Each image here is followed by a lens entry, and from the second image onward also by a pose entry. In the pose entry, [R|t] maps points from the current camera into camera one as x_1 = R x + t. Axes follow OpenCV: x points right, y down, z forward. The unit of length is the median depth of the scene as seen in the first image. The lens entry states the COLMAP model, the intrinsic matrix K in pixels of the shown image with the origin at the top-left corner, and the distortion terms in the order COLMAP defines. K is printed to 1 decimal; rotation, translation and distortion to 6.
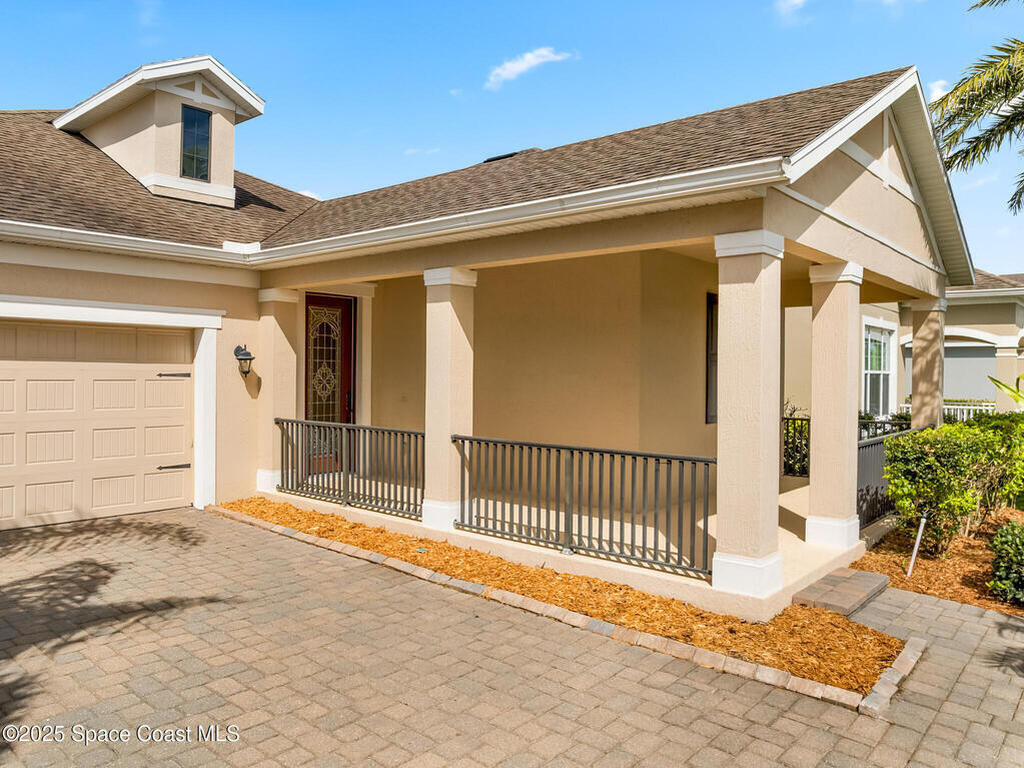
lens RADIAL K [[744.0, 0, 510.8], [0, 744.0, 361.3], [0, 0, 1]] dist [-0.047996, -0.000794]
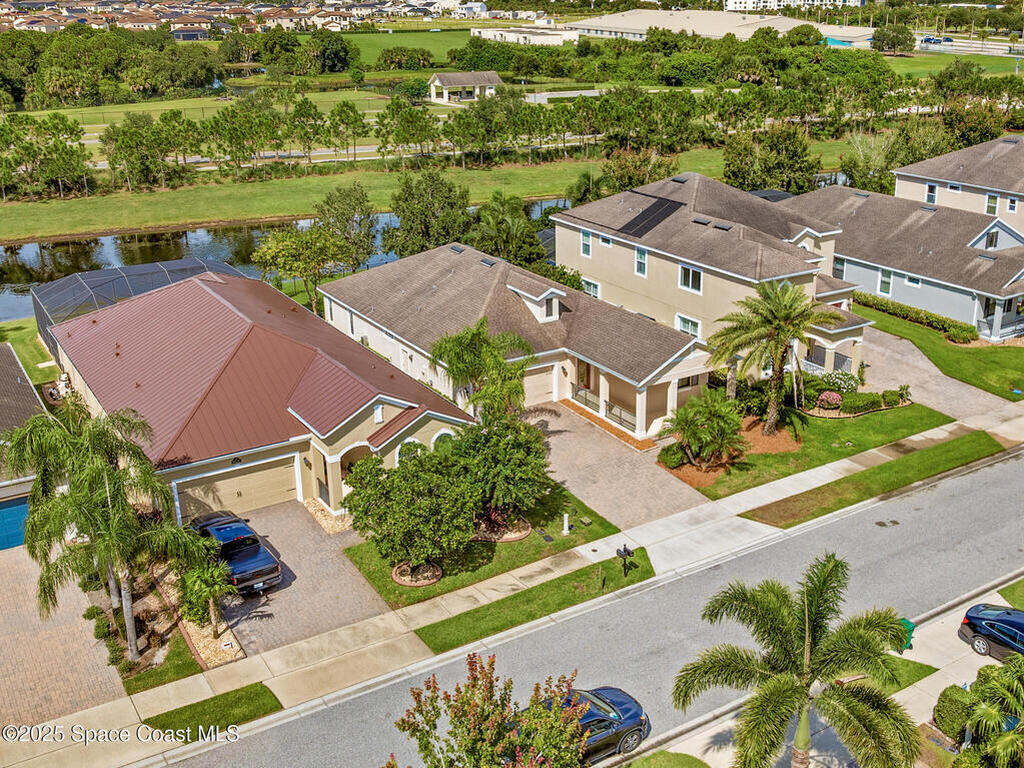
lens RADIAL K [[1100.7, 0, 512.0], [0, 1100.7, 384.0], [0, 0, 1]] dist [0.006721, -0.000004]
pose [[0.942788, 0.091301, -0.320649, 1.416990], [0.030124, 0.934509, 0.354662, -2.208287], [0.332030, -0.344030, 0.878294, -4.753546]]
